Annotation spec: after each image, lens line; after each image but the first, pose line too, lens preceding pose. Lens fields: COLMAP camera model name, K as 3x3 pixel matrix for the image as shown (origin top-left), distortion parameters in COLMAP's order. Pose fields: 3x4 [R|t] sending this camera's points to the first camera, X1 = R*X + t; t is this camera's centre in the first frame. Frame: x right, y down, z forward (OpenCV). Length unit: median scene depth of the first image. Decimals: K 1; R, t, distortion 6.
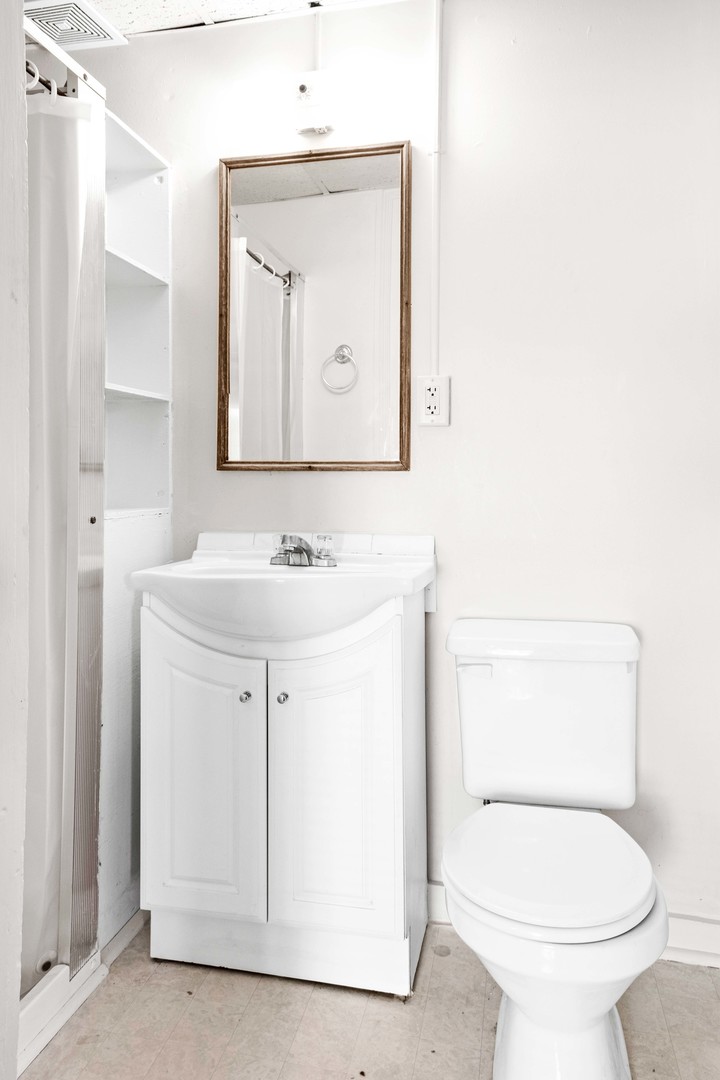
lens RADIAL K [[750.1, 0, 359.5], [0, 750.1, 502.4], [0, 0, 1]] dist [0.002759, 0.004742]
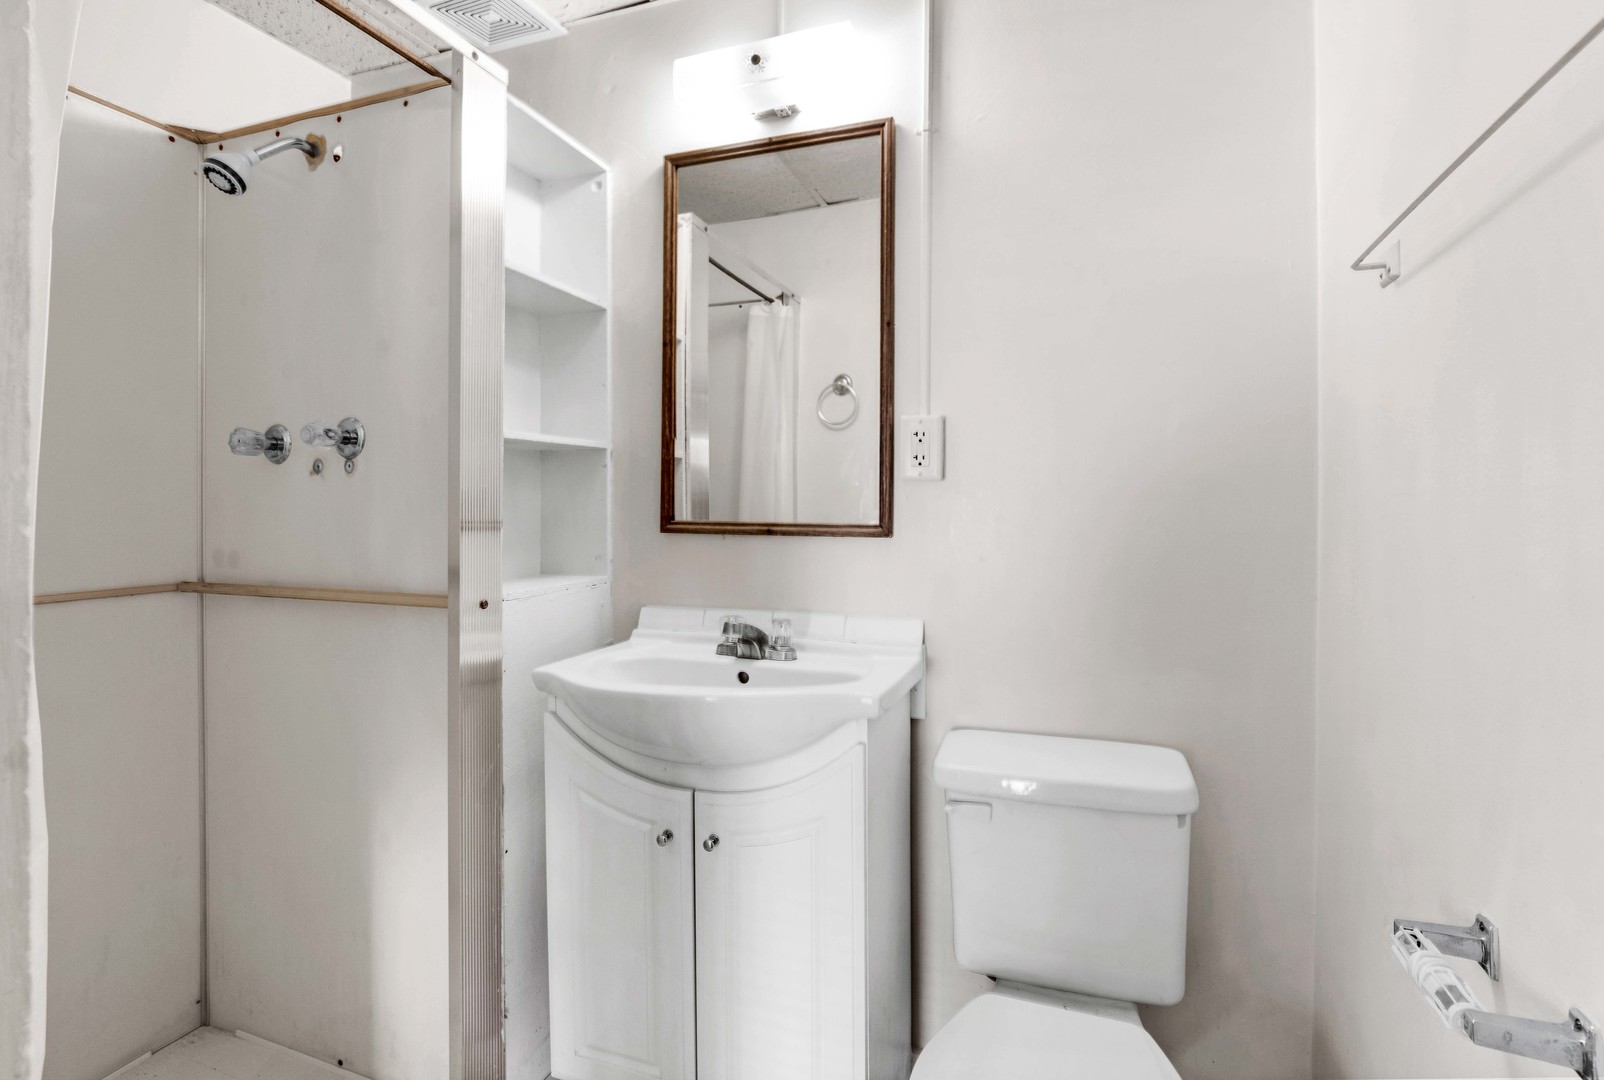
lens RADIAL K [[771.8, 0, 802.0], [0, 771.8, 540.0], [0, 0, 1]] dist [-0.041325, -0.000360]
pose [[0.994248, 0.004534, -0.107010, 0.059301], [-0.003679, 0.999960, 0.008188, -0.045294], [0.107043, -0.007747, 0.994224, 0.191098]]
